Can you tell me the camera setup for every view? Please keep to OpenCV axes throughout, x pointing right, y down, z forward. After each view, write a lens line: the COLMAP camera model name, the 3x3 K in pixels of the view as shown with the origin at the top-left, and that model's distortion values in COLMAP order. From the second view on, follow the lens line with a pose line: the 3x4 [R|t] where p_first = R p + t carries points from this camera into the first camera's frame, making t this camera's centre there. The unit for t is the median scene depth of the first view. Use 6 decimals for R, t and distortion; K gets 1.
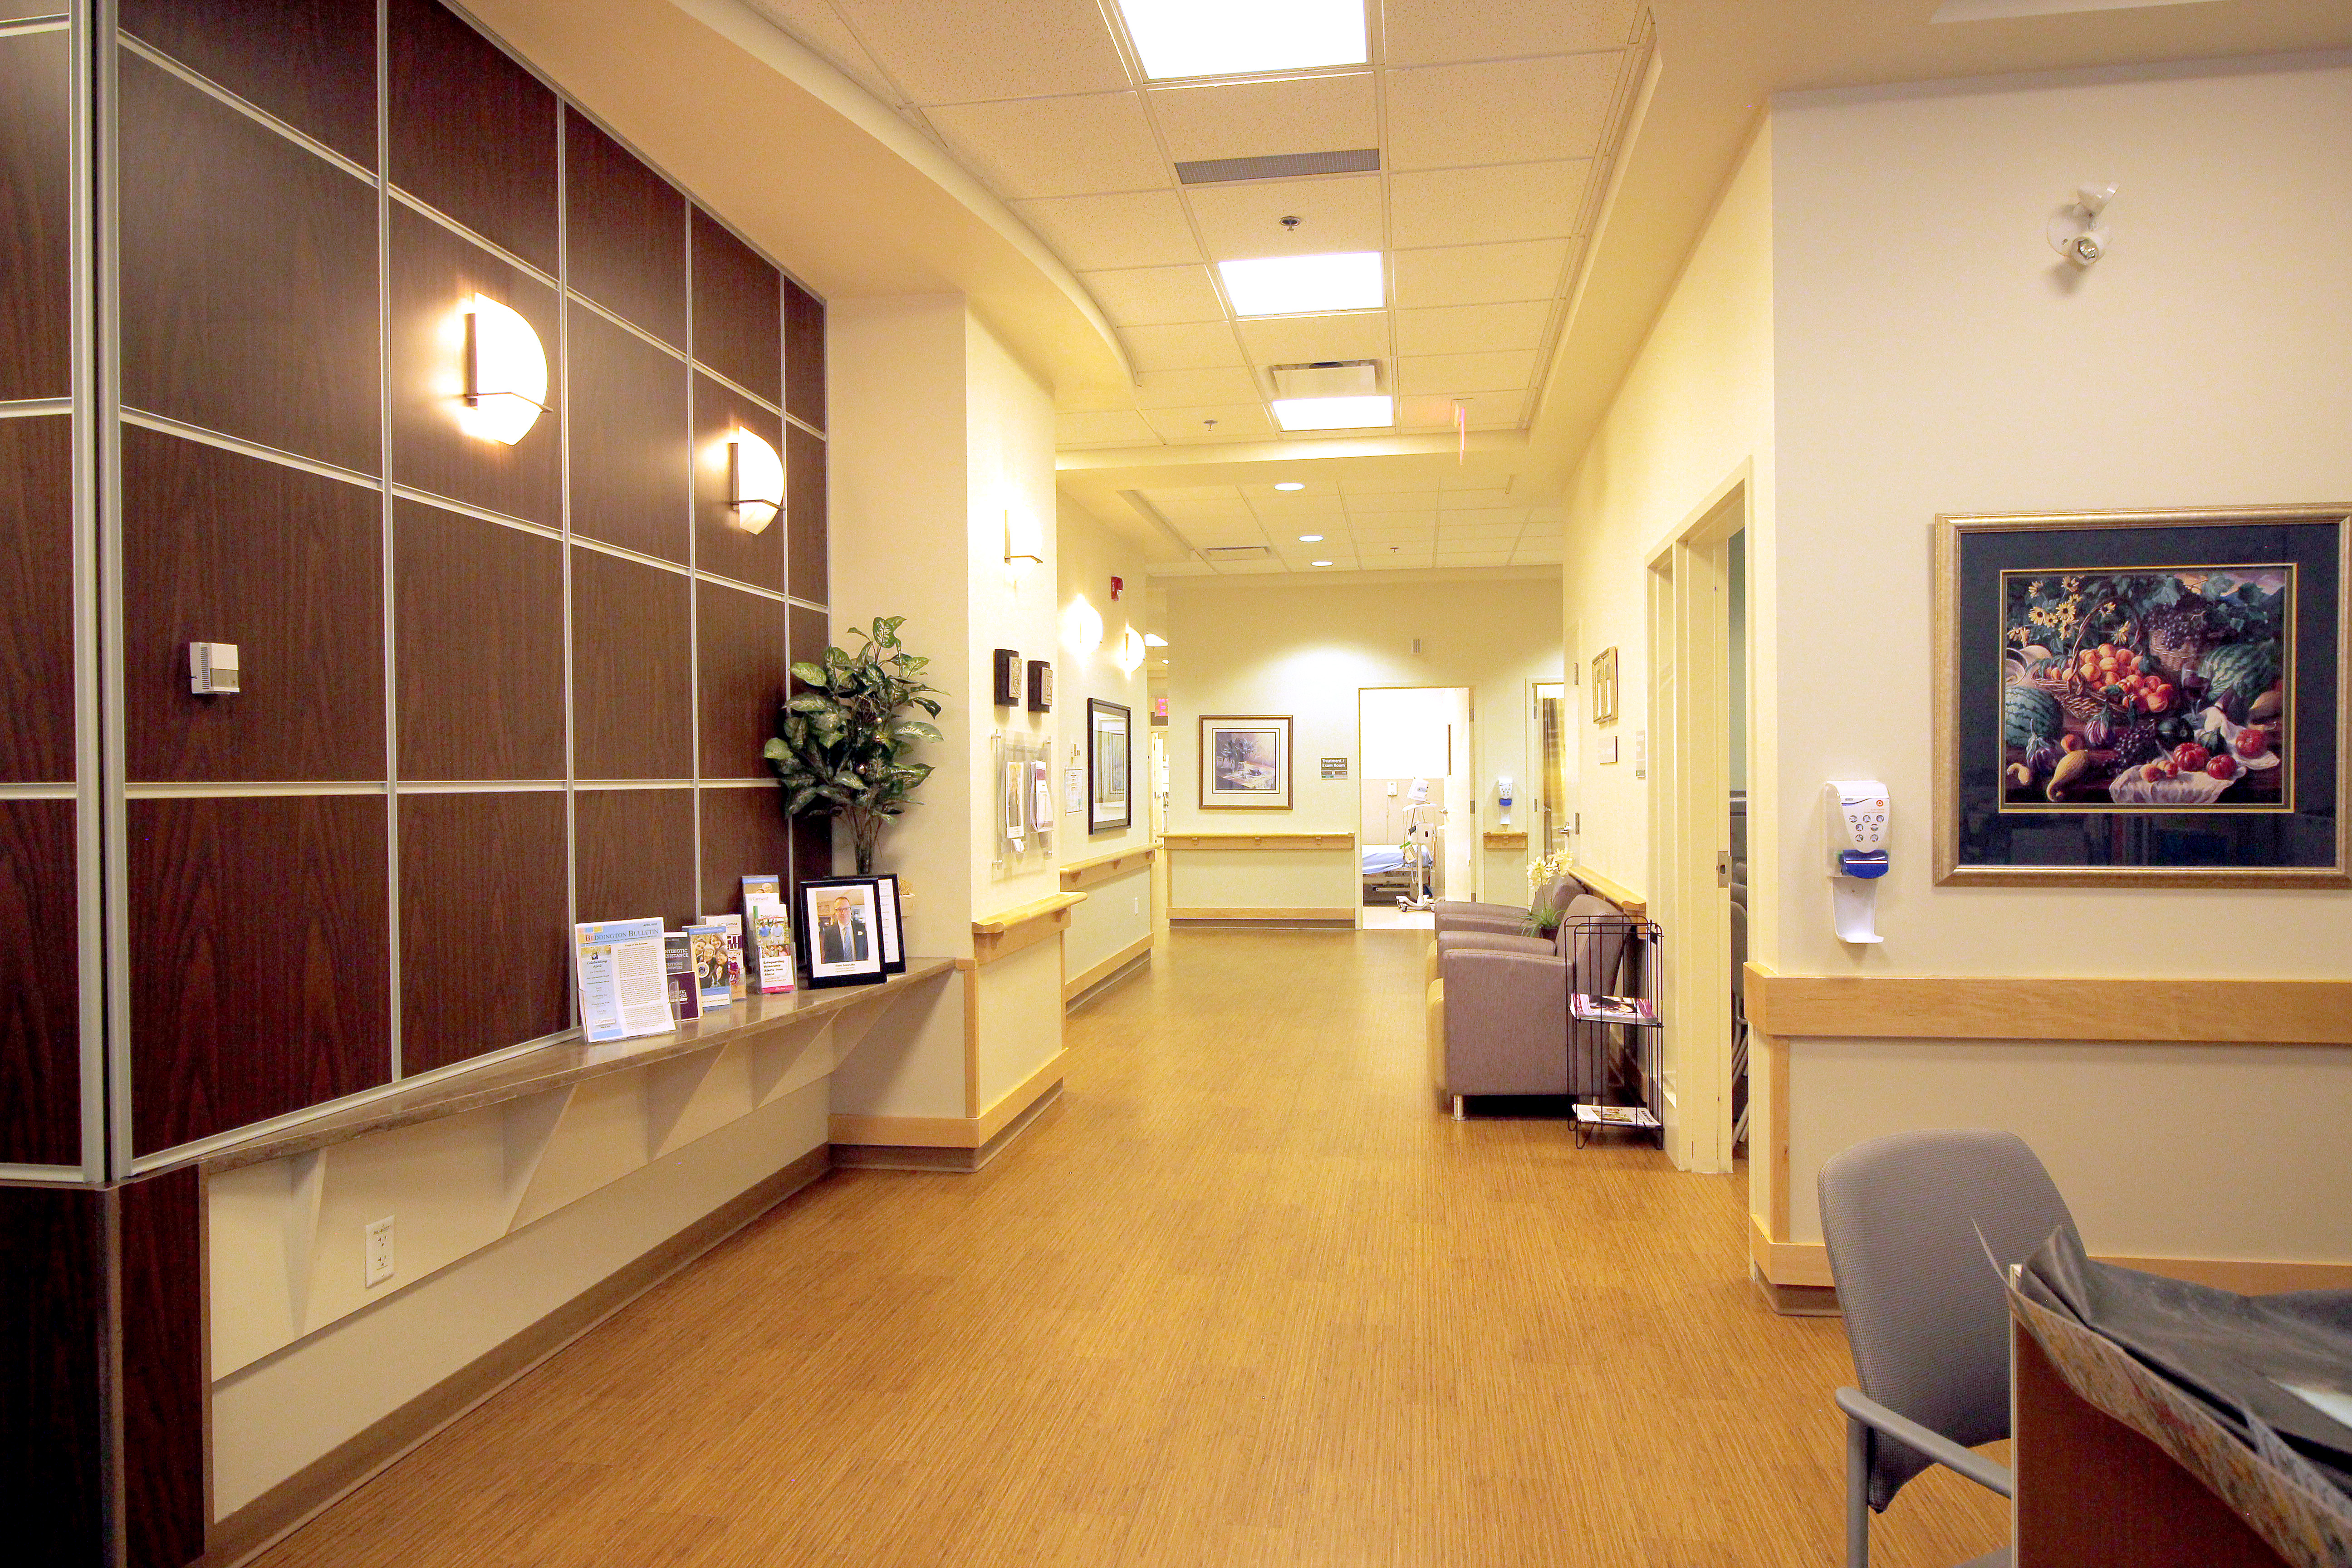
lens RADIAL K [[1405.5, 0, 1199.2], [0, 1405.5, 785.3], [0, 0, 1]] dist [0.009255, -0.012913]
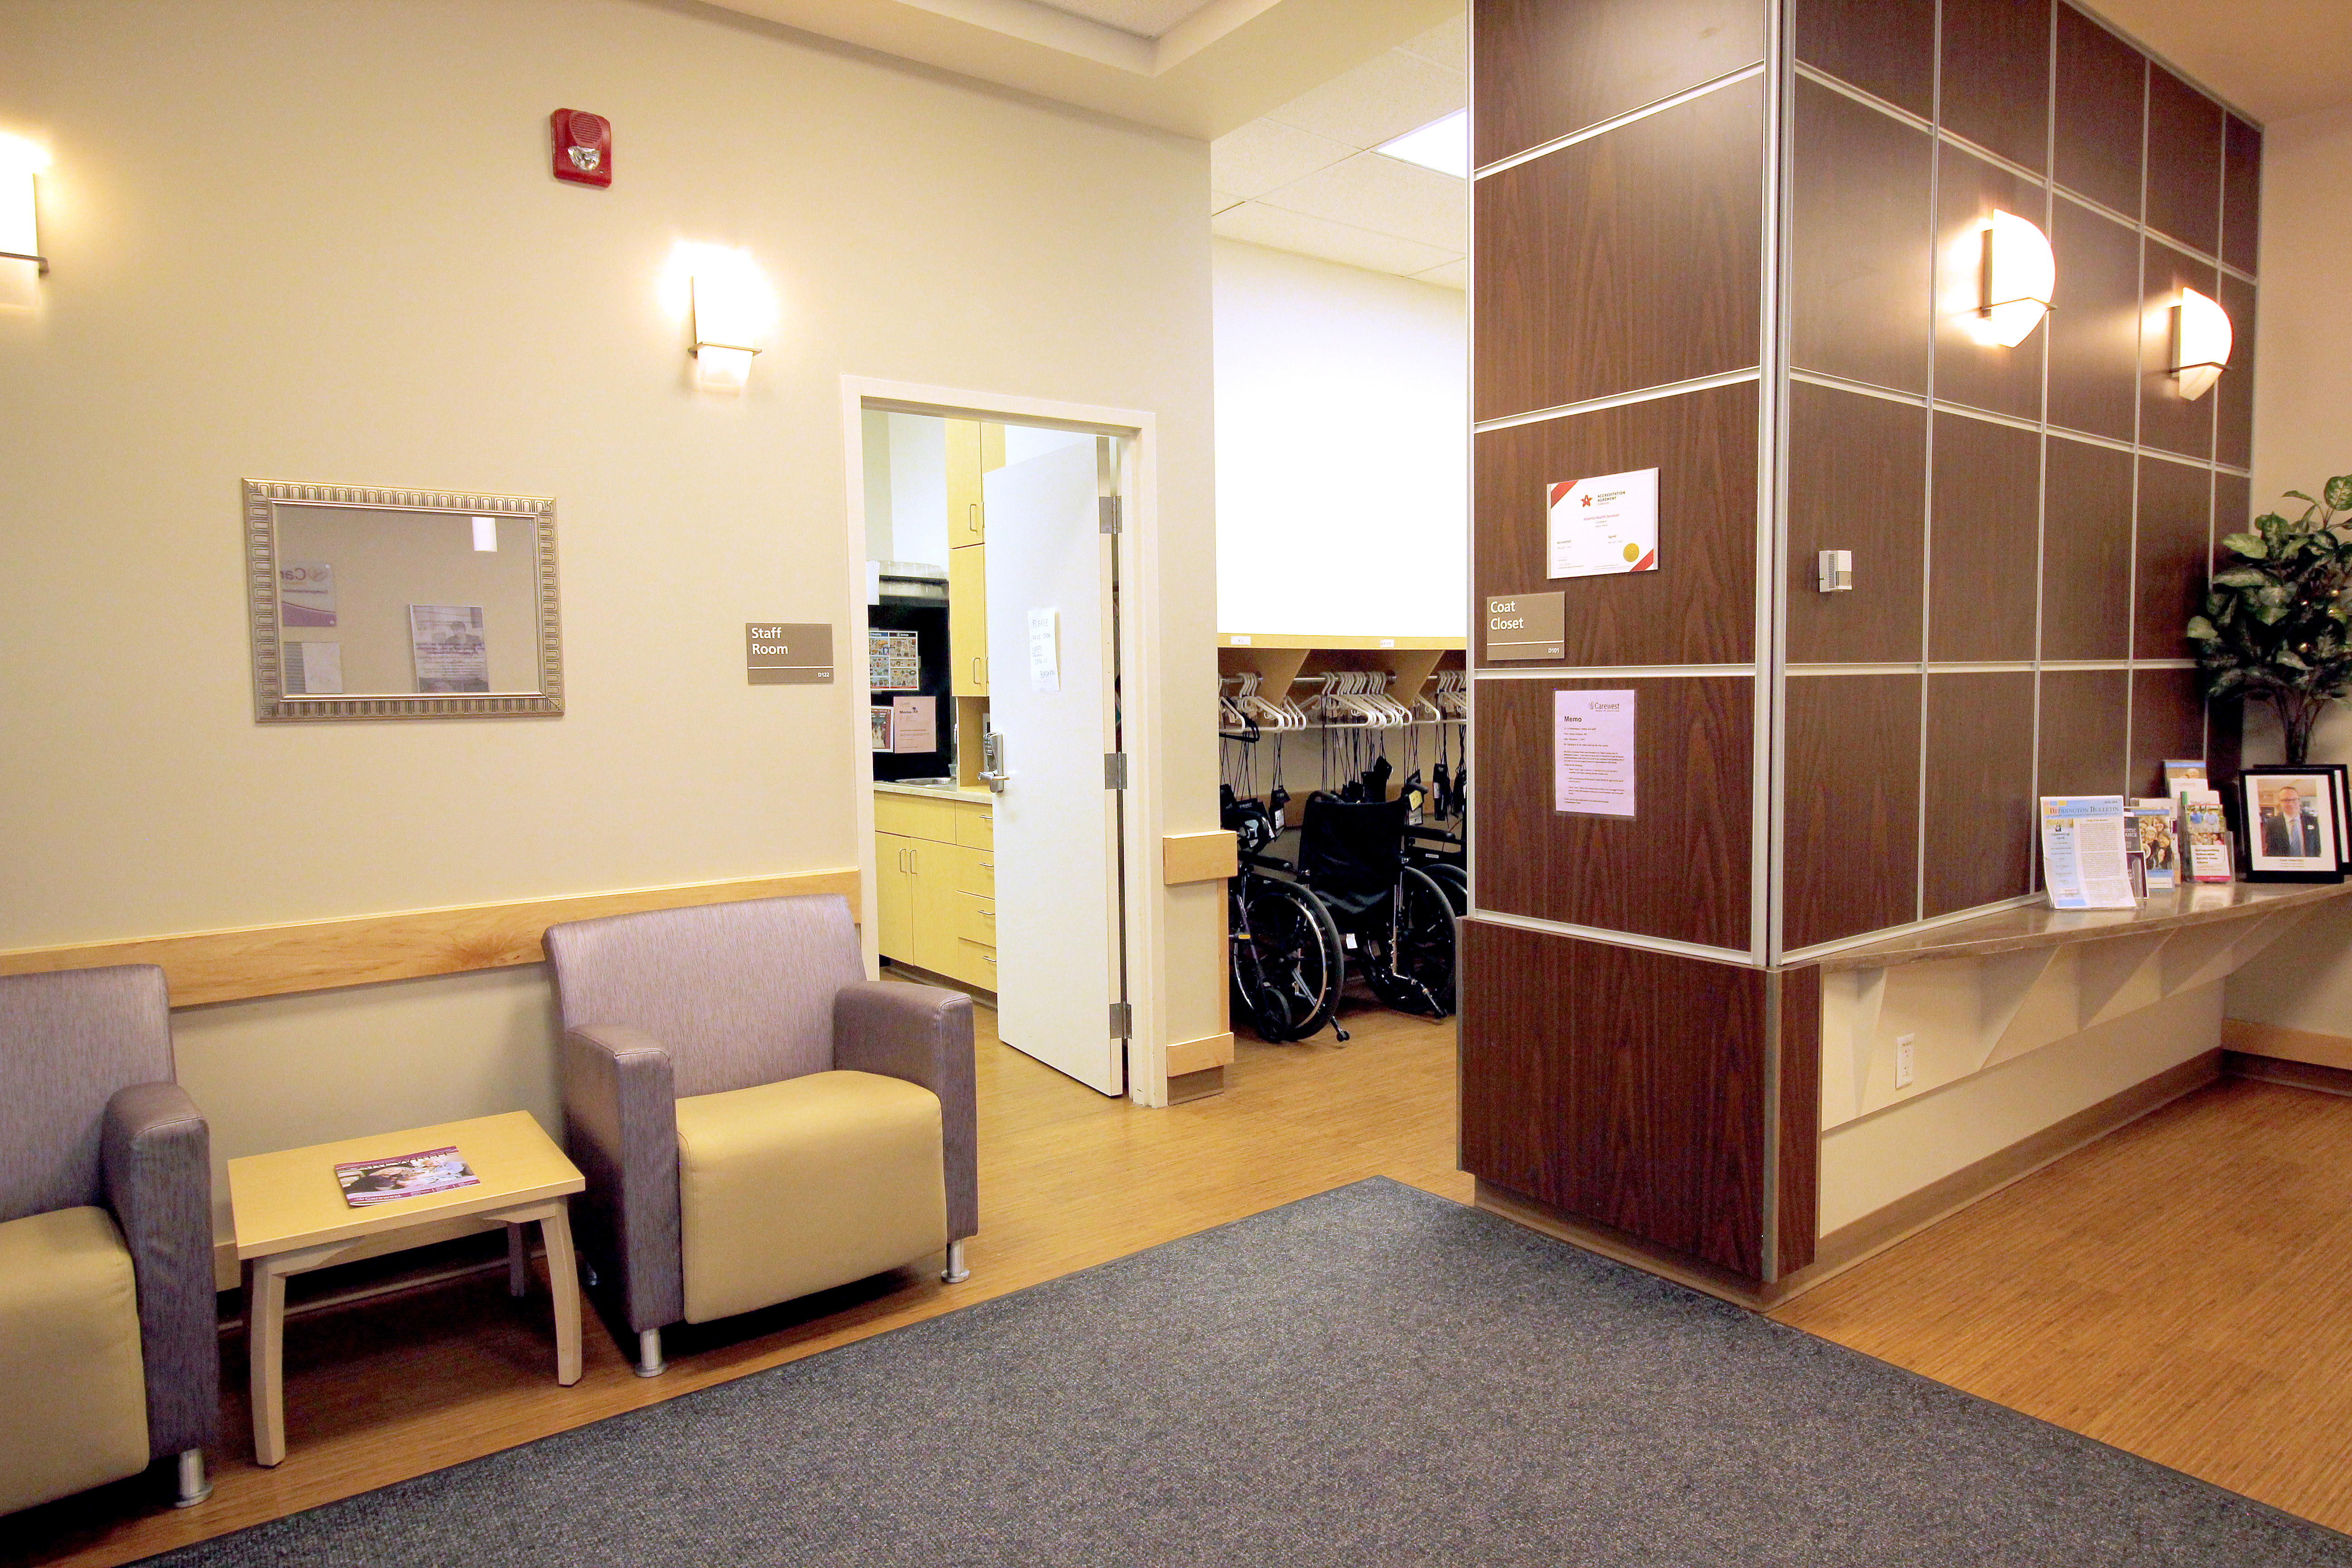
lens RADIAL K [[1405.5, 0, 1200.8], [0, 1405.5, 782.6], [0, 0, 1]] dist [0.009255, -0.012913]
pose [[0.721342, 0.048992, -0.690845, -0.132199], [0.004269, 0.997161, 0.075171, 0.004091], [0.692566, -0.057173, 0.719085, -0.161080]]
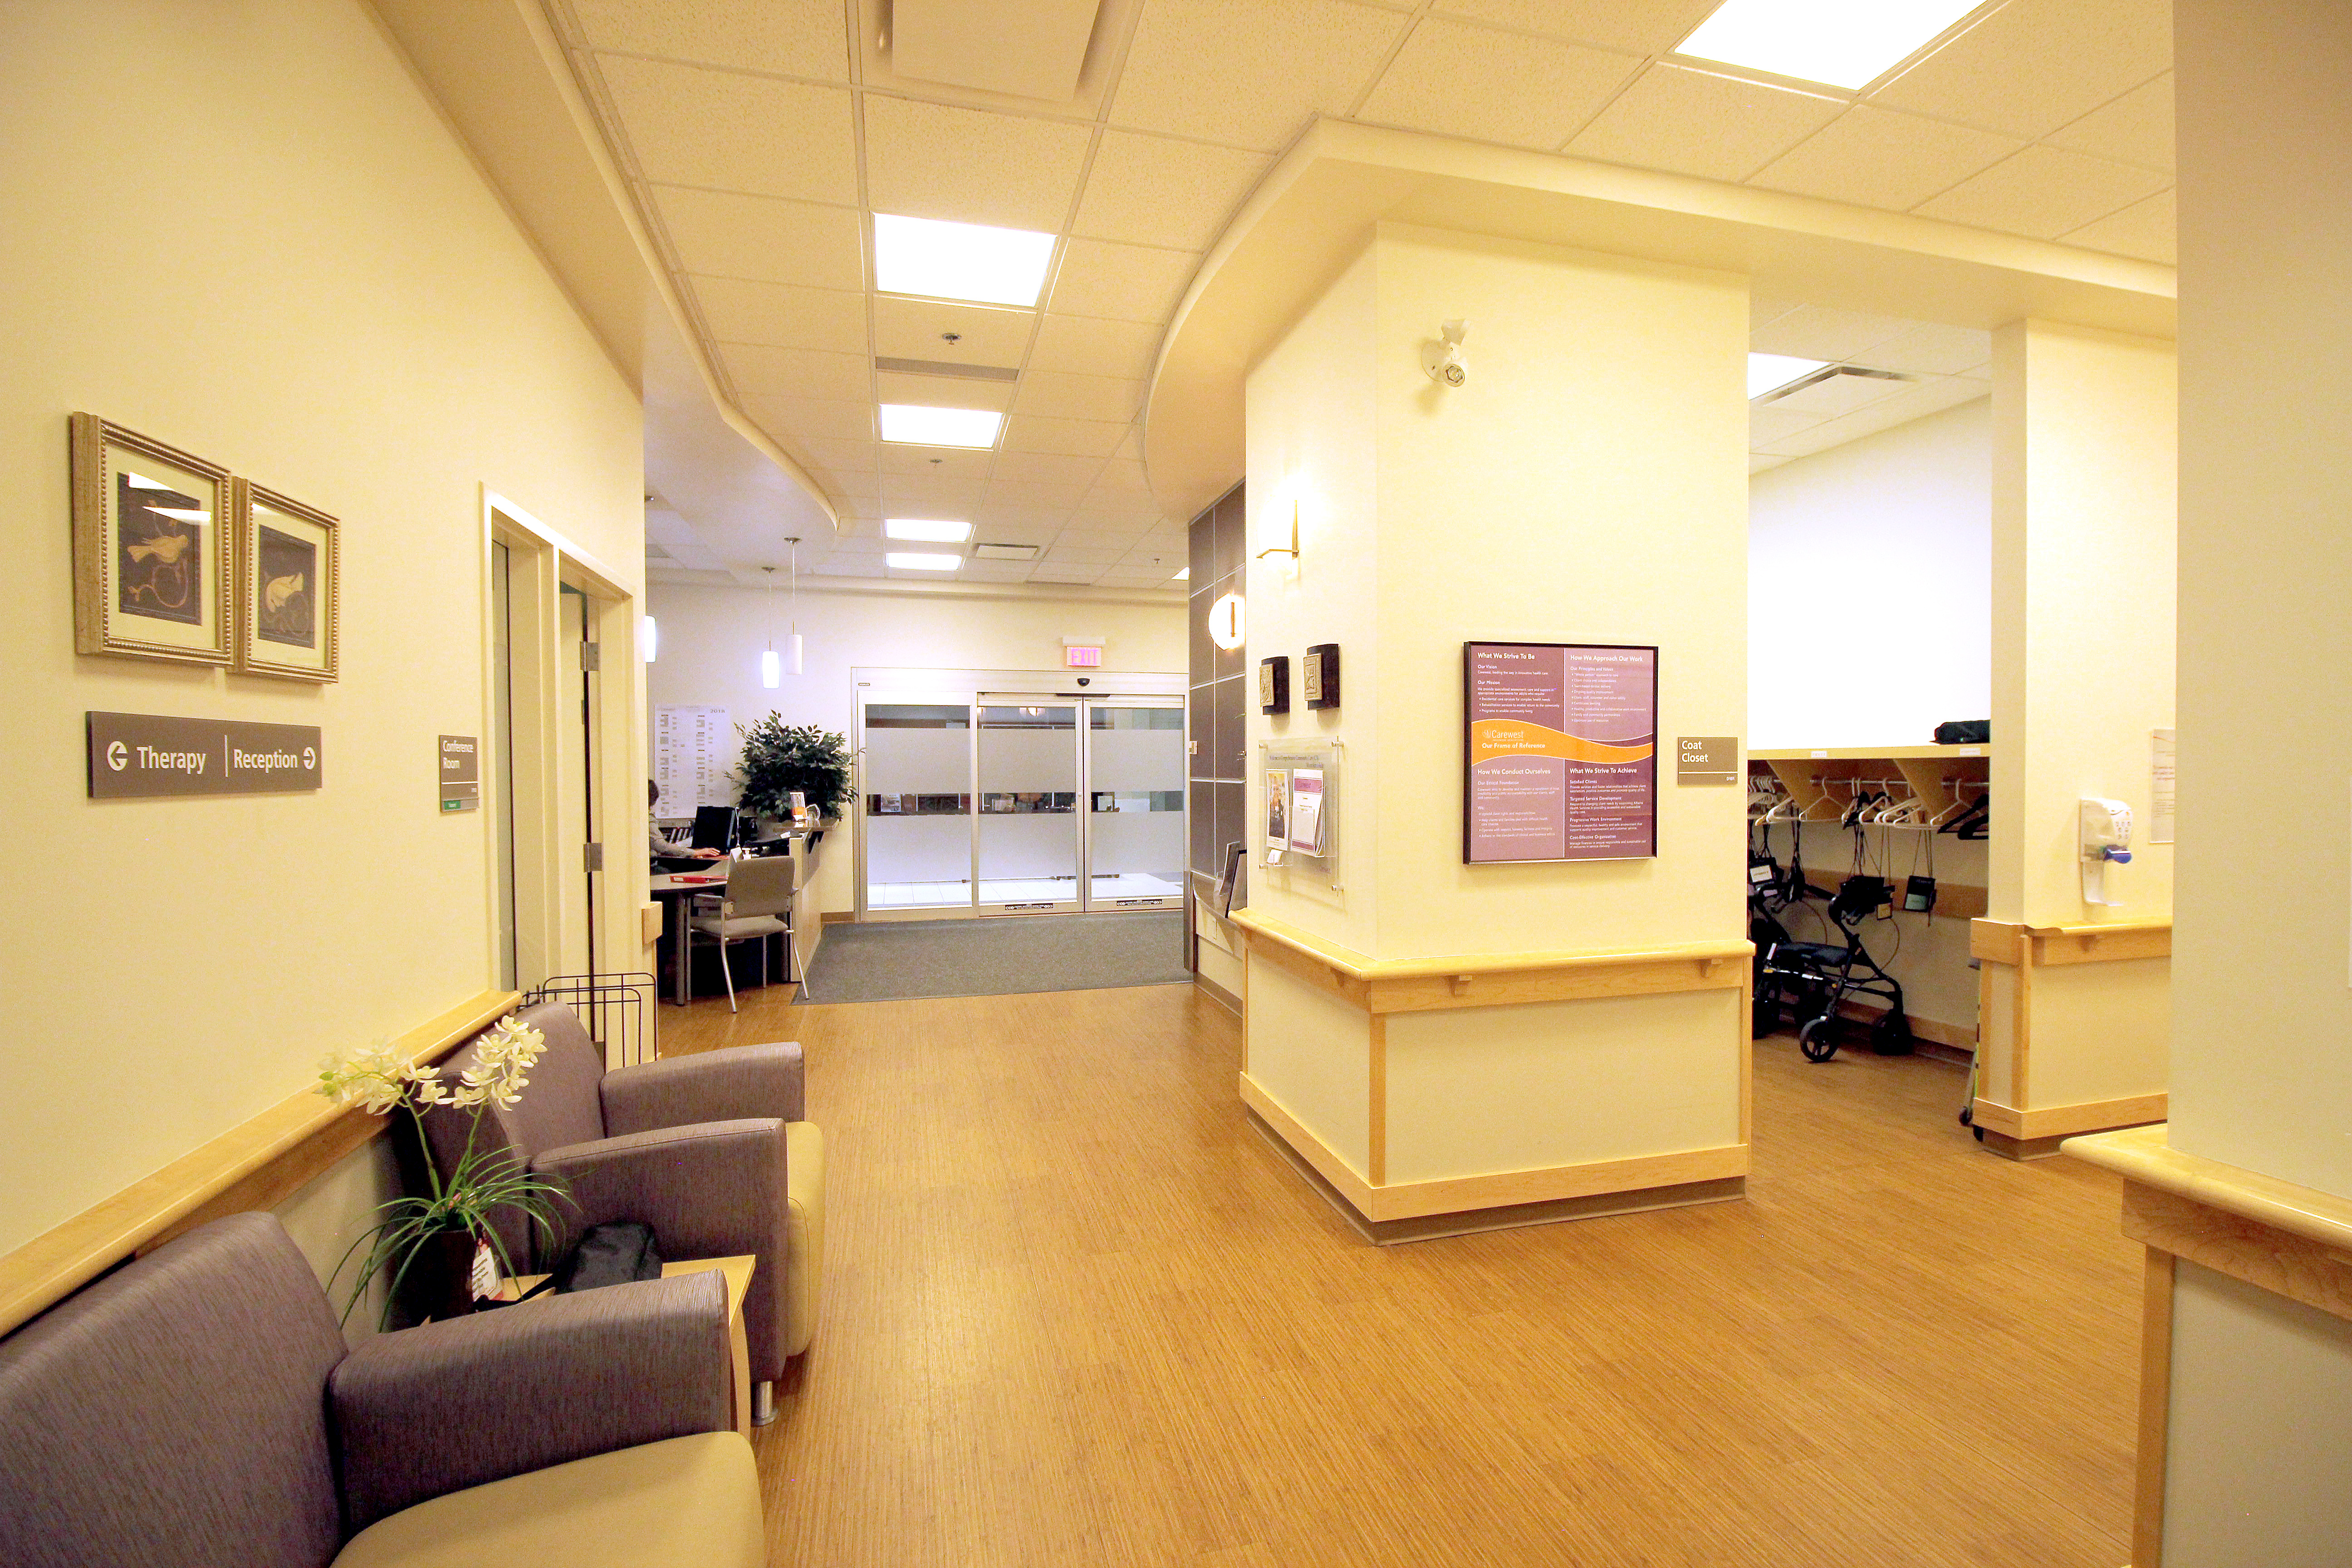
lens RADIAL K [[1089.0, 0, 1199.6], [0, 1089.0, 779.9], [0, 0, 1]] dist [-0.007023, -0.005018]
pose [[-0.911396, 0.019162, -0.411084, 0.280799], [0.010606, 0.999677, 0.023083, -0.035571], [0.411394, 0.016678, -0.911305, 2.066444]]
